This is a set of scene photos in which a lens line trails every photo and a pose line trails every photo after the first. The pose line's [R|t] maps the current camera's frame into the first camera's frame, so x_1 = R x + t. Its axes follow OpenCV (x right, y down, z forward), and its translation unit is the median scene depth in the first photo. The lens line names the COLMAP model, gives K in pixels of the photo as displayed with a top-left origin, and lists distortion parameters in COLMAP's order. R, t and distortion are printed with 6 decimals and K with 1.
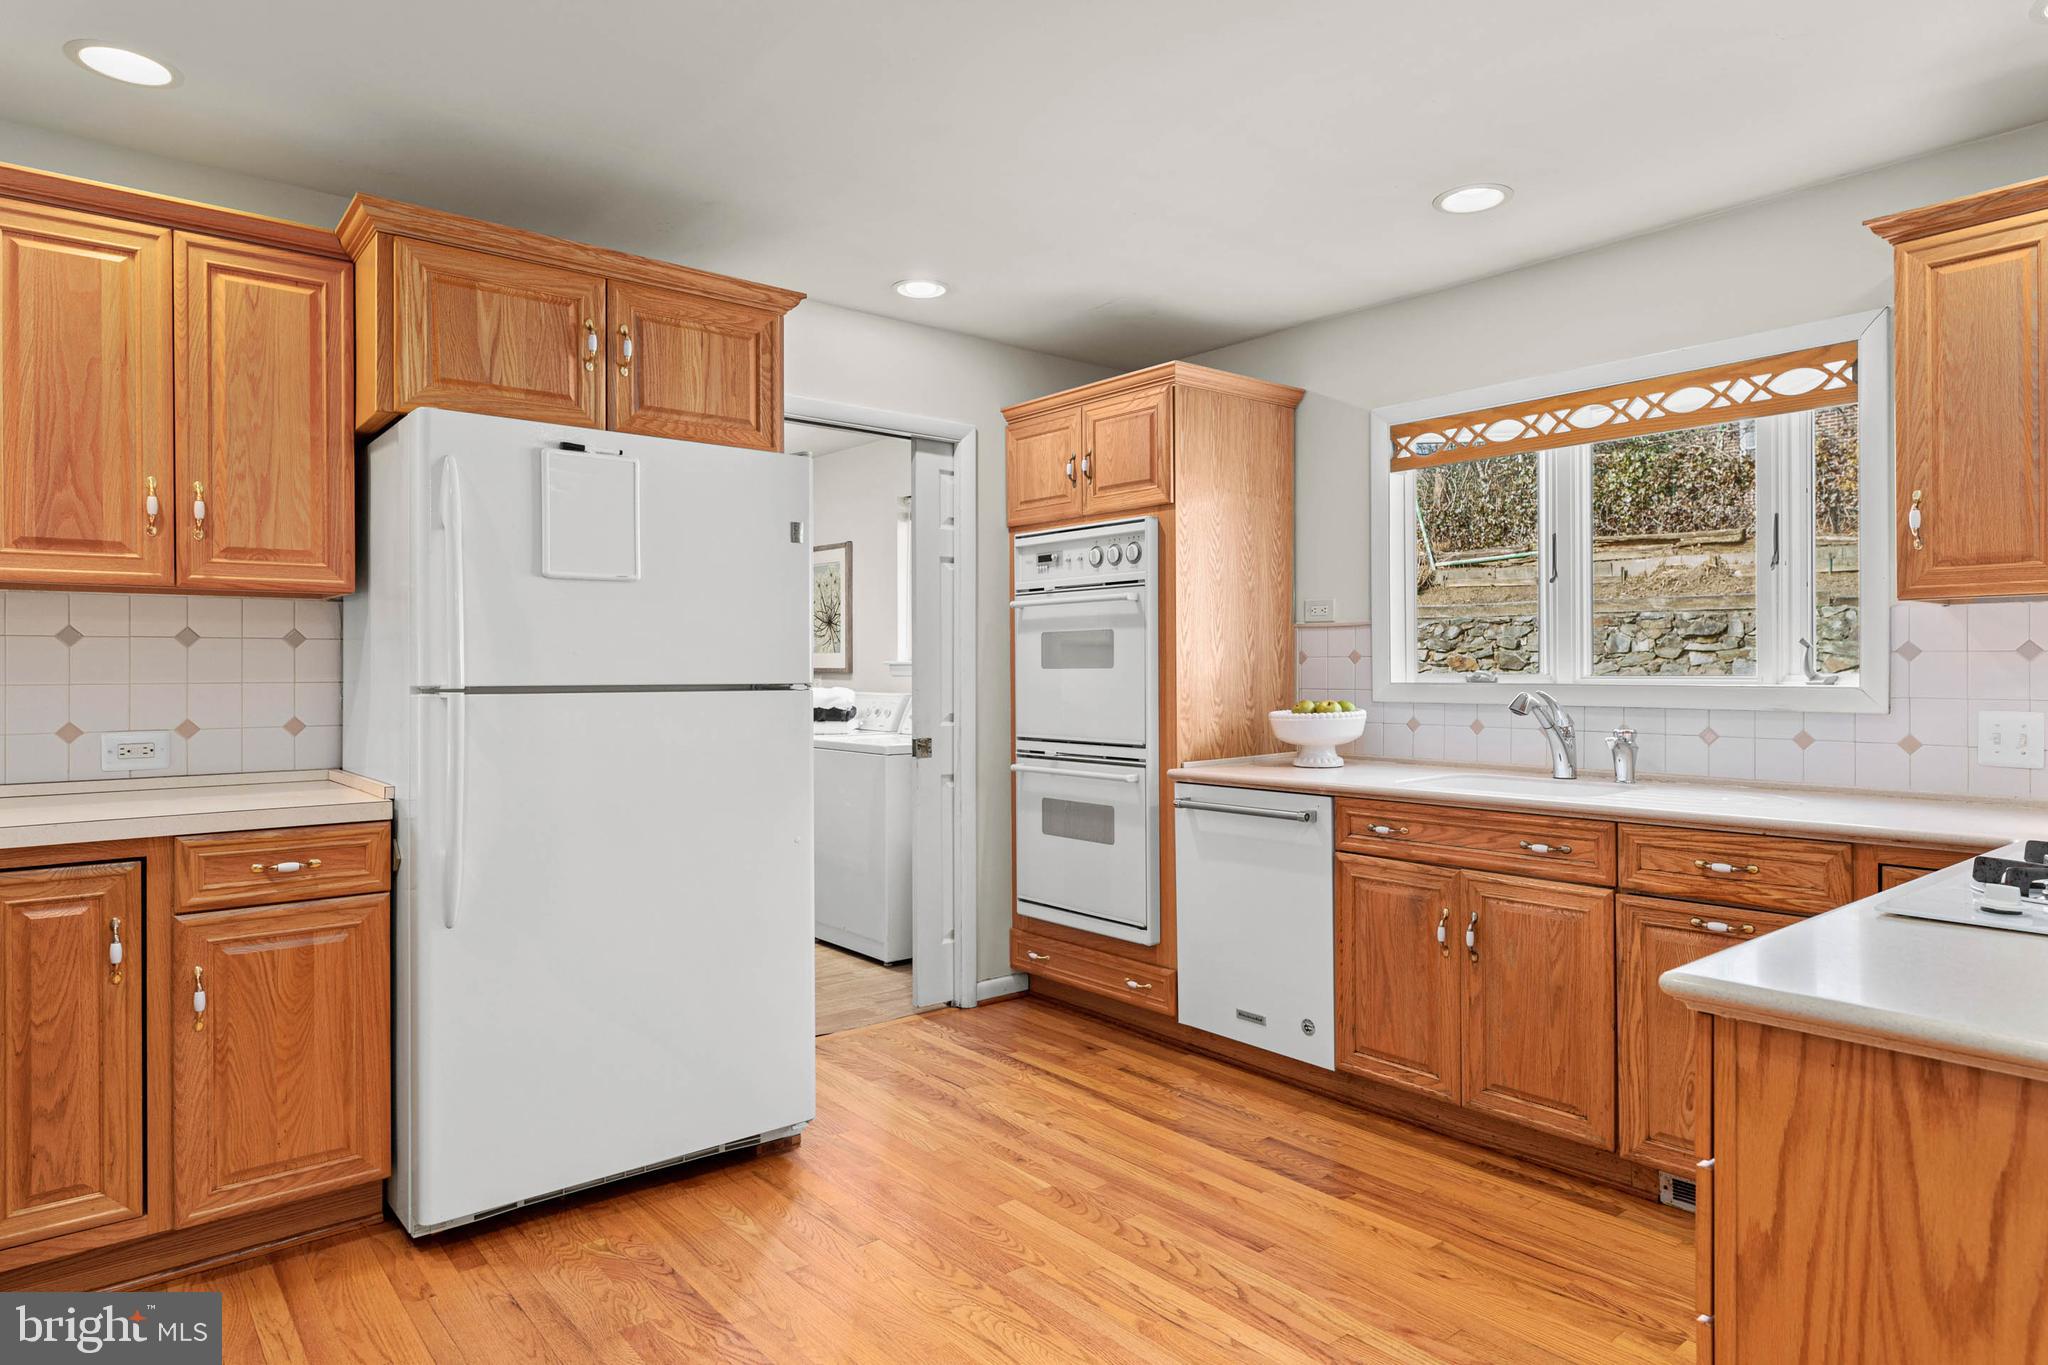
lens RADIAL K [[1189.0, 0, 1021.4], [0, 1189.0, 669.3], [0, 0, 1]] dist [-0.000493, -0.002613]
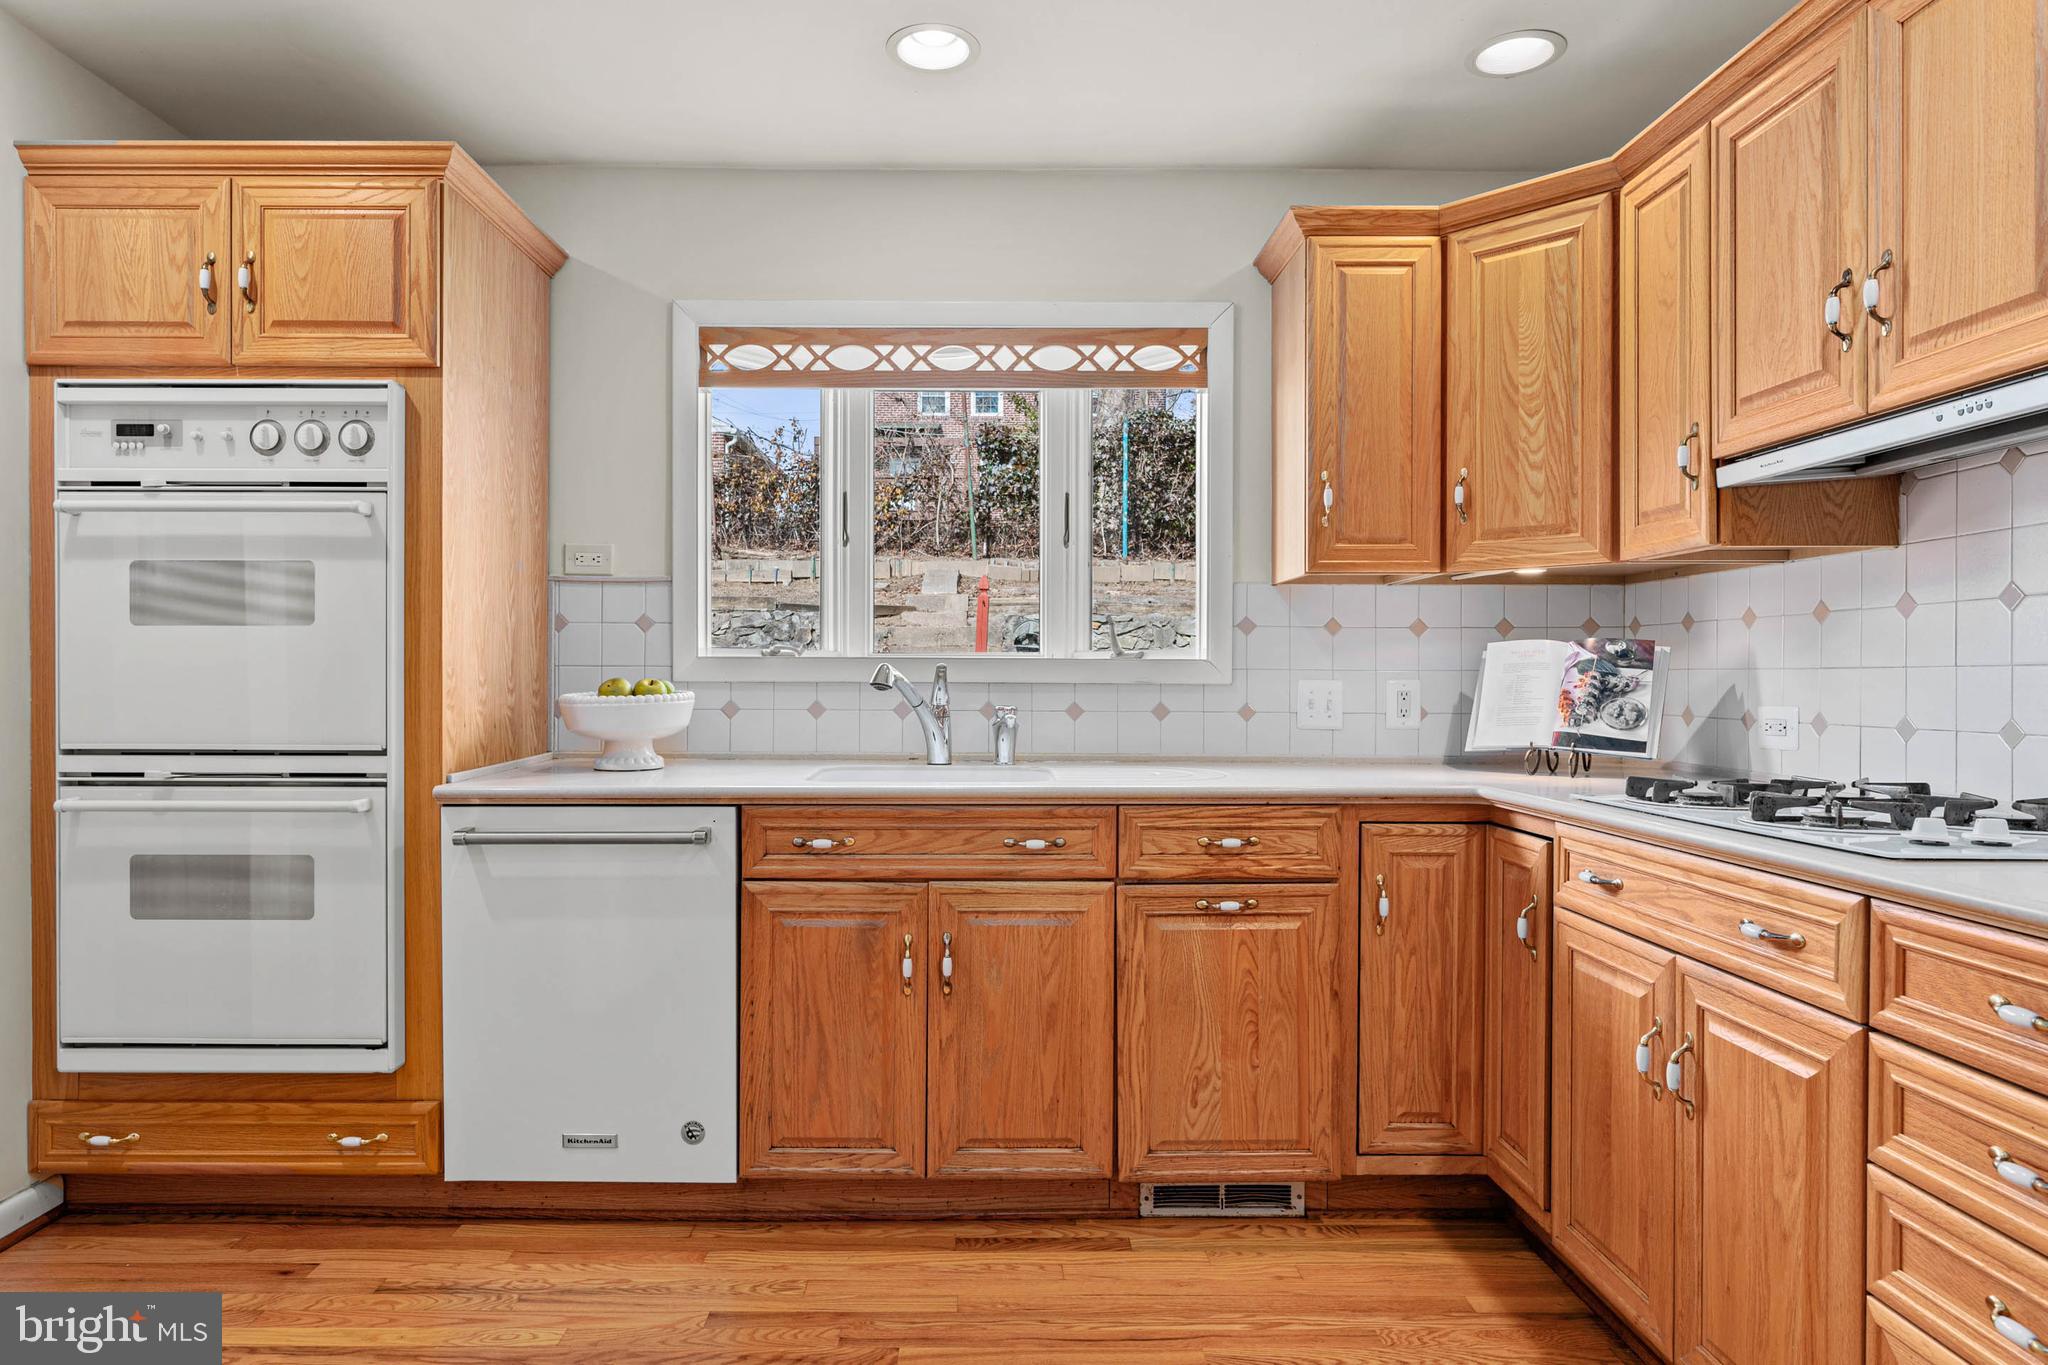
lens RADIAL K [[1203.1, 0, 985.4], [0, 1203.1, 681.2], [0, 0, 1]] dist [-0.001166, -0.002469]
pose [[0.633271, 0.001386, 0.773929, -0.193182], [-0.005240, 0.999983, 0.002498, 0.026095], [-0.773912, -0.005637, 0.633268, 0.383795]]
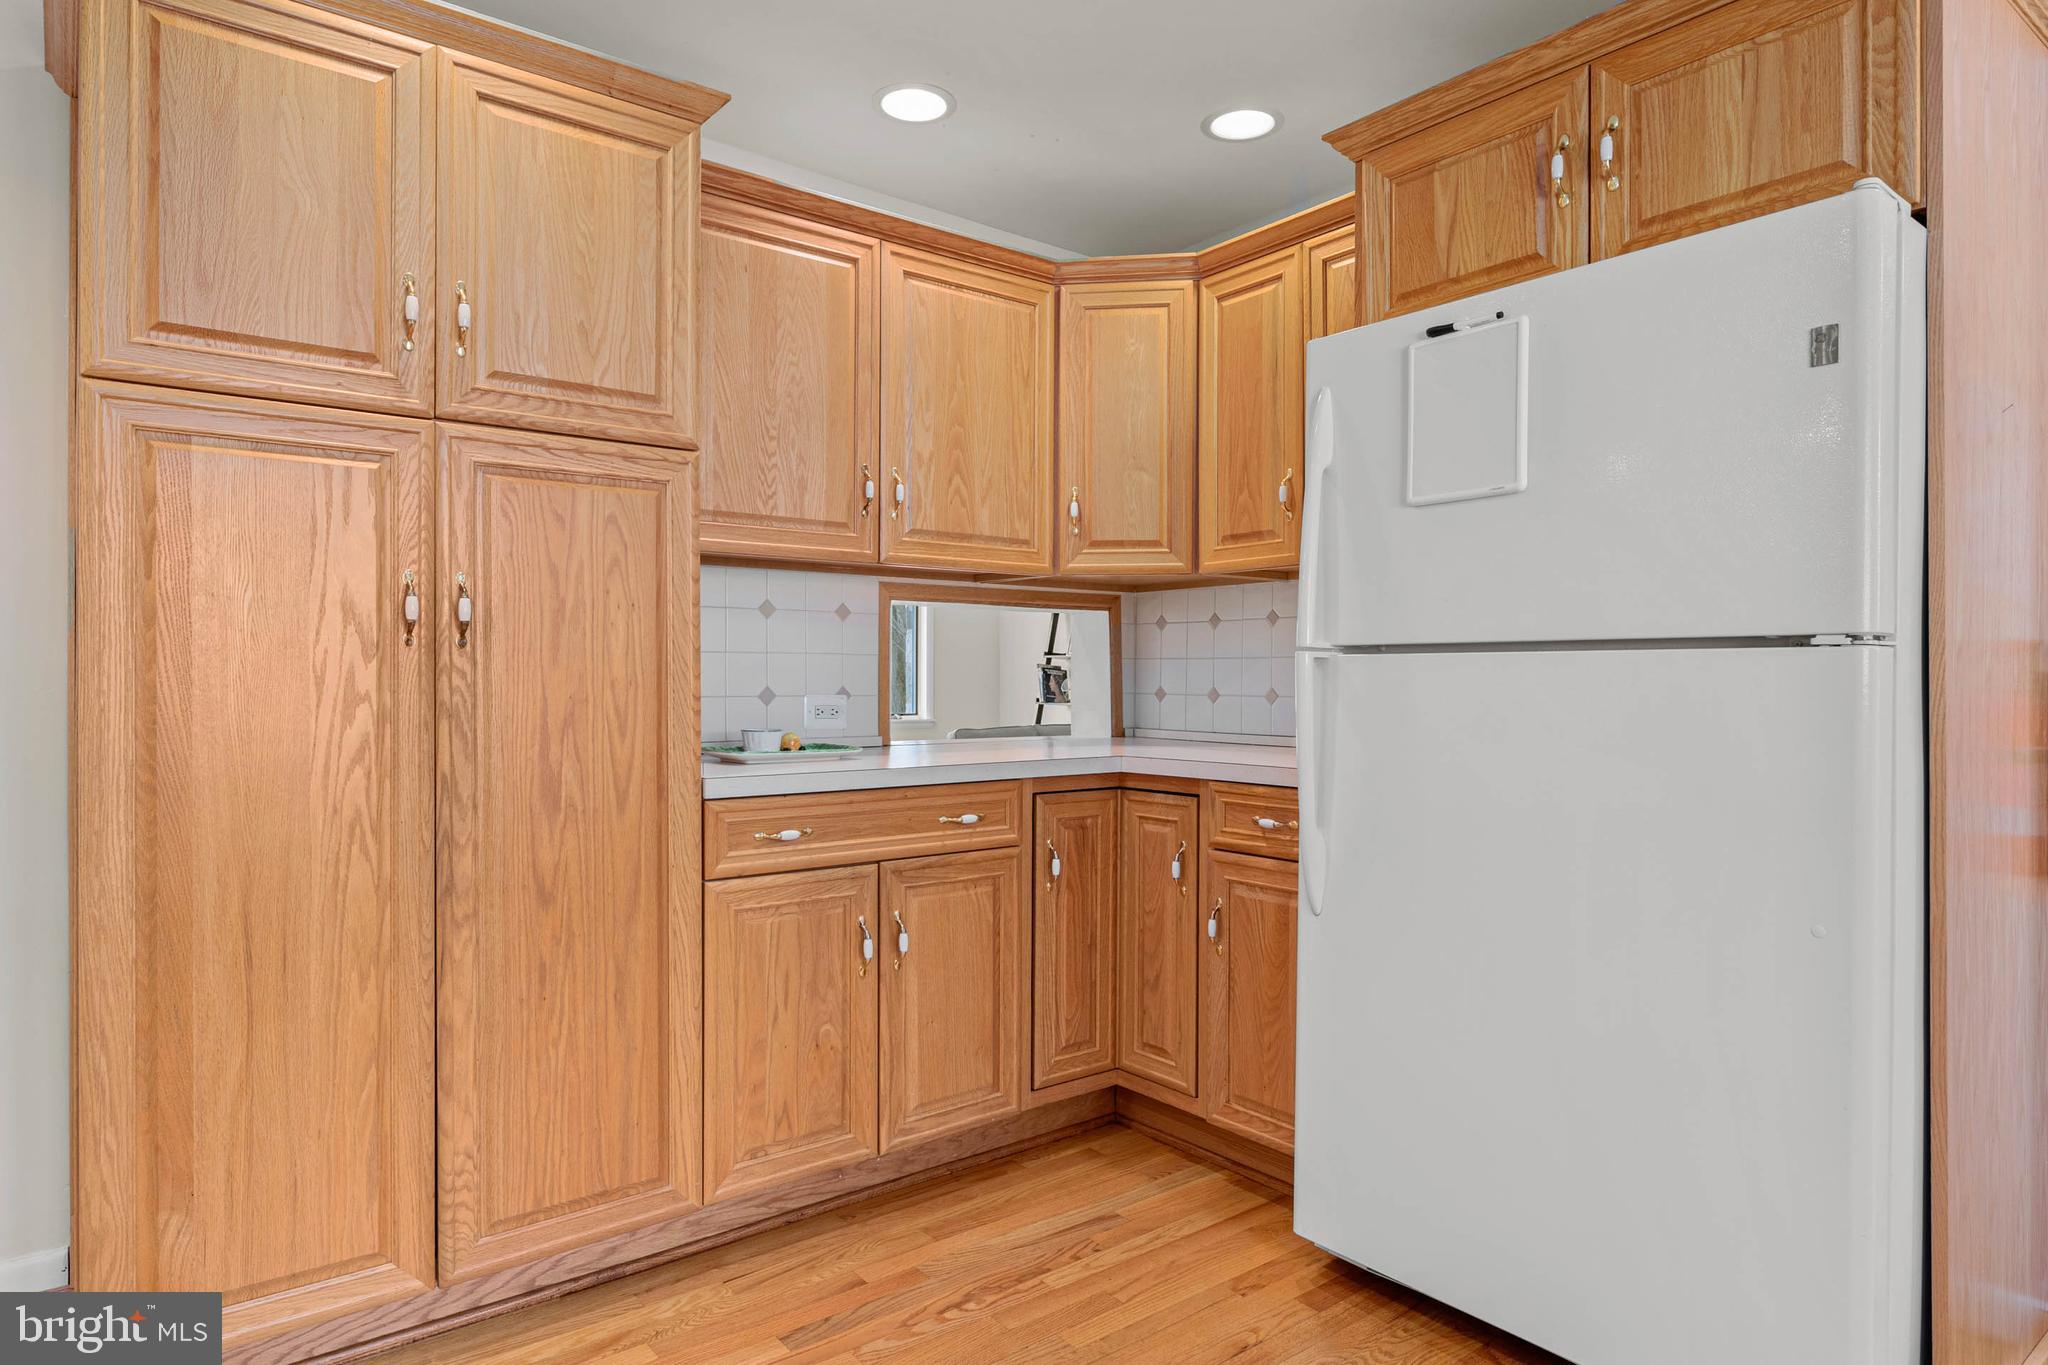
lens RADIAL K [[1189.0, 0, 1014.7], [0, 1189.0, 680.5], [0, 0, 1]] dist [-0.000493, -0.002613]
pose [[-0.036806, 0.000800, -0.999322, 0.282277], [-0.003500, 0.999993, 0.000930, 0.027333], [0.999316, 0.003532, -0.036803, 0.538224]]
